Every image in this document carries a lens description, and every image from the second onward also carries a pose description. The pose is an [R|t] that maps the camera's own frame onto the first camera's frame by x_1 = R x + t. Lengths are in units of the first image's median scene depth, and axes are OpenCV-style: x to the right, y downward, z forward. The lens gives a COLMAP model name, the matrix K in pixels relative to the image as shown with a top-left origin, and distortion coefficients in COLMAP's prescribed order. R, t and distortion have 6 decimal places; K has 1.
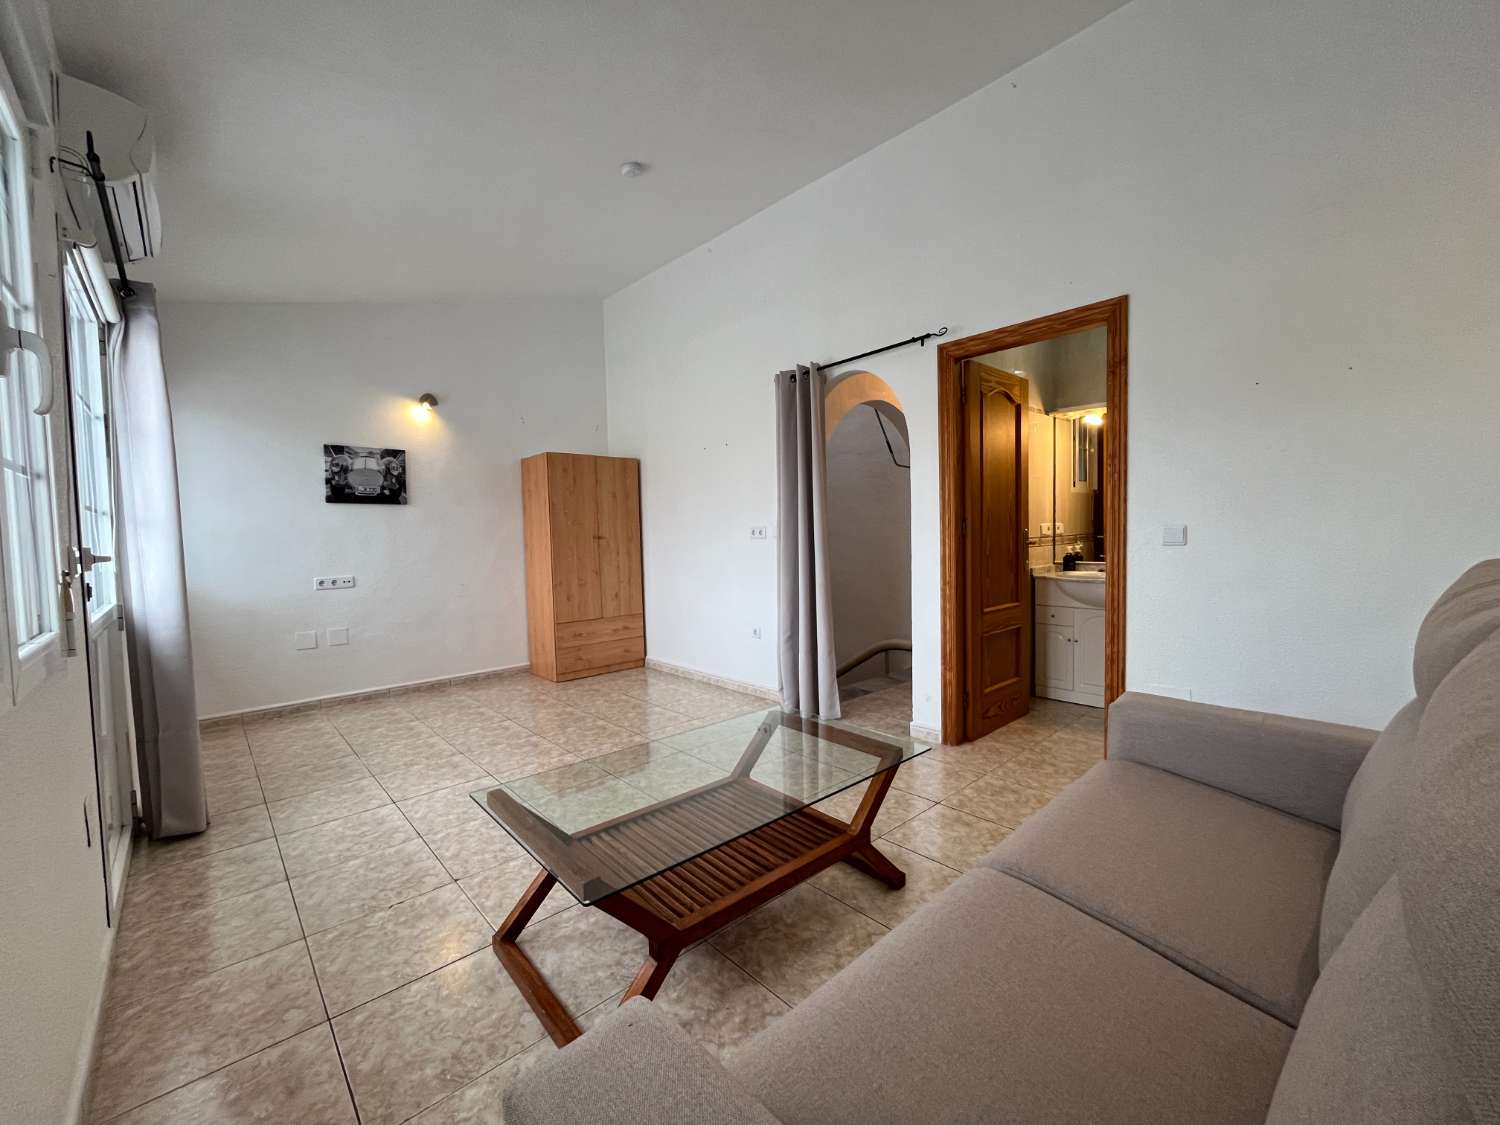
lens RADIAL K [[611.4, 0, 754.2], [0, 611.4, 563.7], [0, 0, 1]] dist [-0.003355, -0.000467]
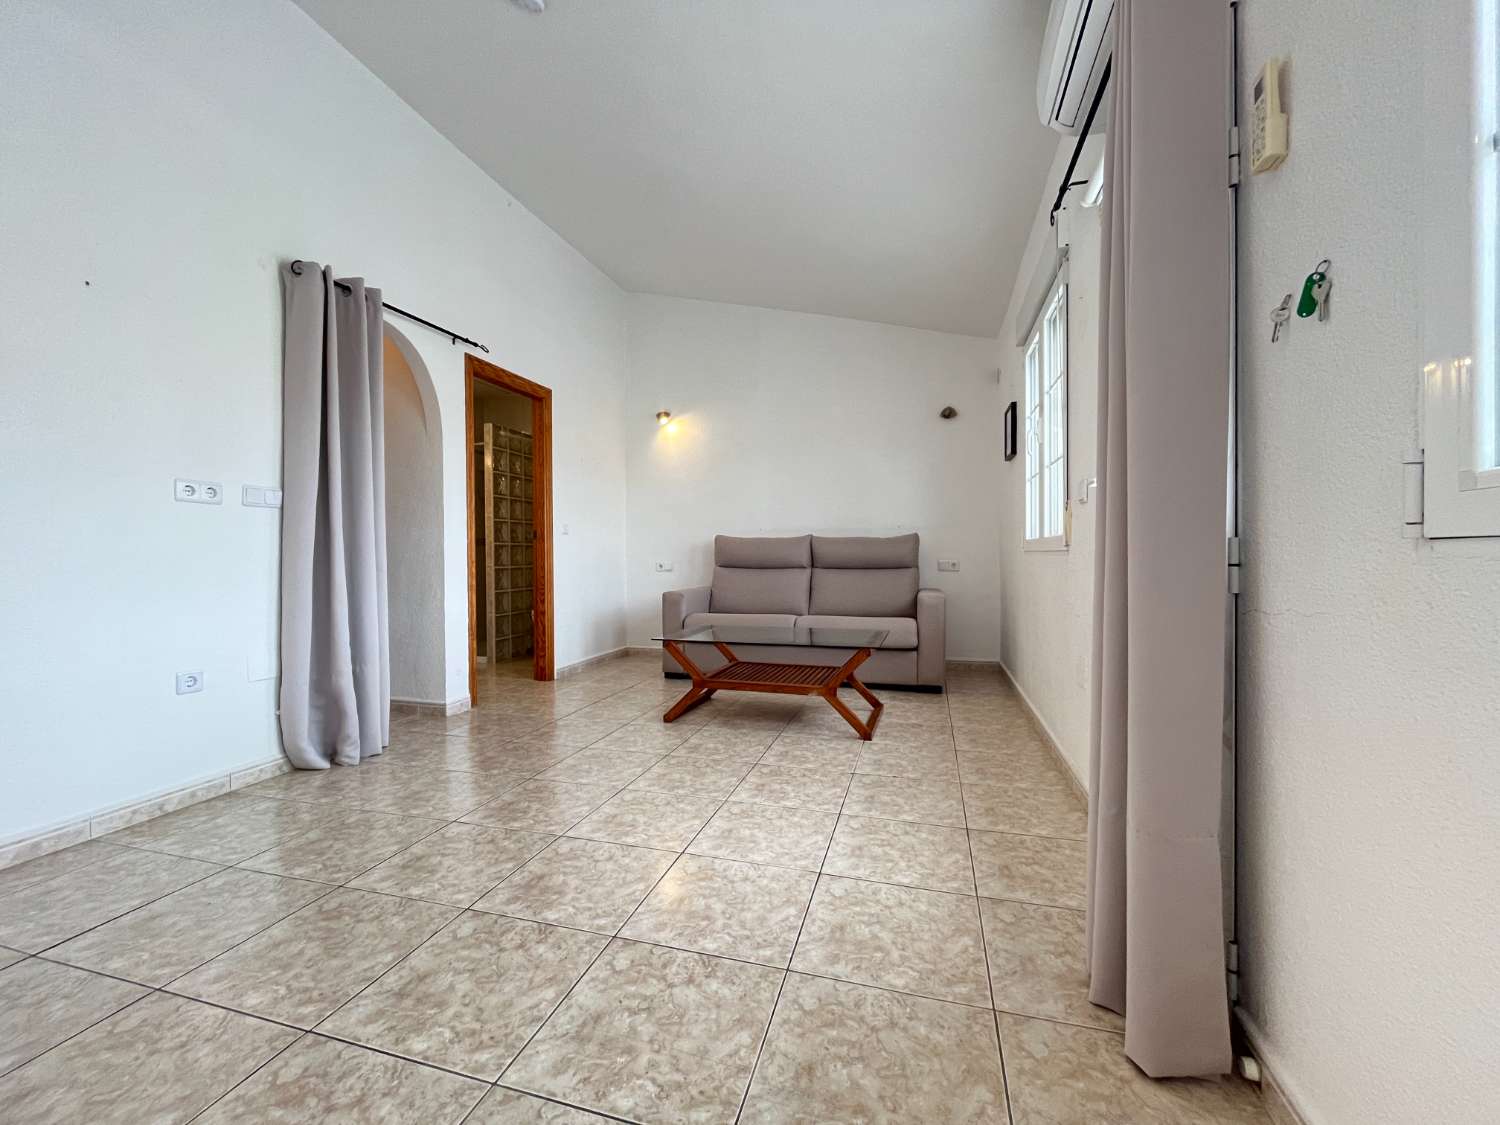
lens RADIAL K [[611.4, 0, 739.6], [0, 611.4, 561.9], [0, 0, 1]] dist [-0.003355, -0.000467]
pose [[-0.503824, 0.012968, 0.863709, -0.928670], [0.060497, 0.997962, 0.020306, 0.038530], [-0.861685, 0.062482, -0.503582, 1.154797]]
